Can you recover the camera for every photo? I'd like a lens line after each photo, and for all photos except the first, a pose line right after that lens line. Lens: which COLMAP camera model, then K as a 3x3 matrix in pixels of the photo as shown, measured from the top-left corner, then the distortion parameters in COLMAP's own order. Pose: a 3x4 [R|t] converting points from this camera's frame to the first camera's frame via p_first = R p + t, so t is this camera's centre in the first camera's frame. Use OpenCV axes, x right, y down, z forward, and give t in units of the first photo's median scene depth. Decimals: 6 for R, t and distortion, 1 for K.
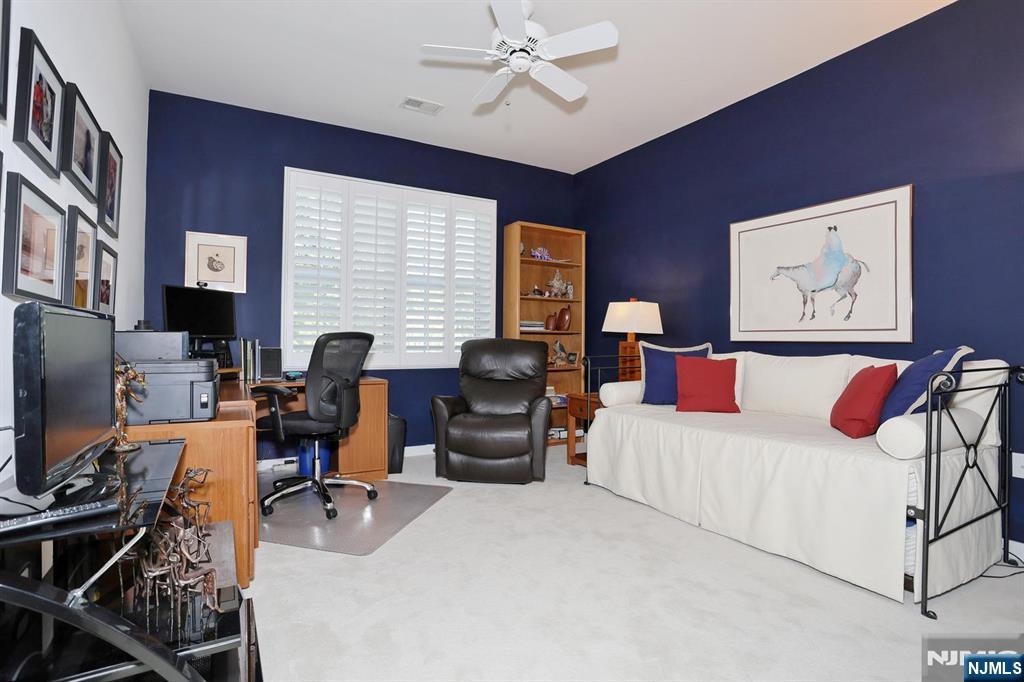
lens RADIAL K [[509.8, 0, 511.8], [0, 509.8, 339.1], [0, 0, 1]] dist [-0.031564, 0.001456]
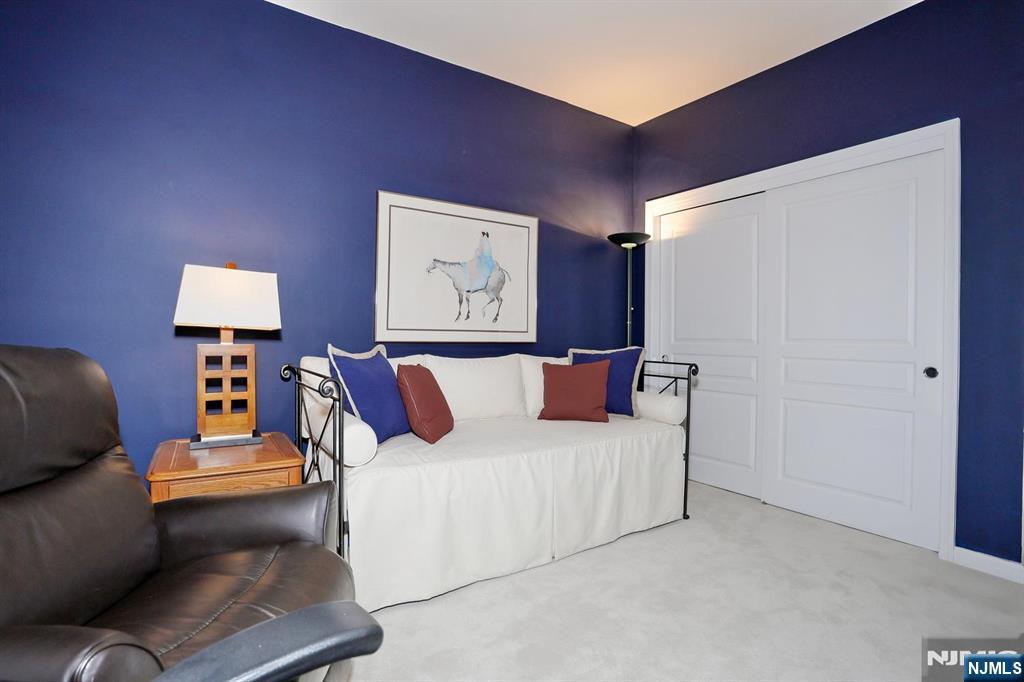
lens RADIAL K [[509.8, 0, 511.8], [0, 509.8, 339.1], [0, 0, 1]] dist [-0.031564, 0.001456]
pose [[-0.070410, 0.003760, 0.997511, -0.414408], [0.000848, 0.999993, -0.003709, 0.003006], [-0.997518, 0.000585, -0.070413, 0.990177]]
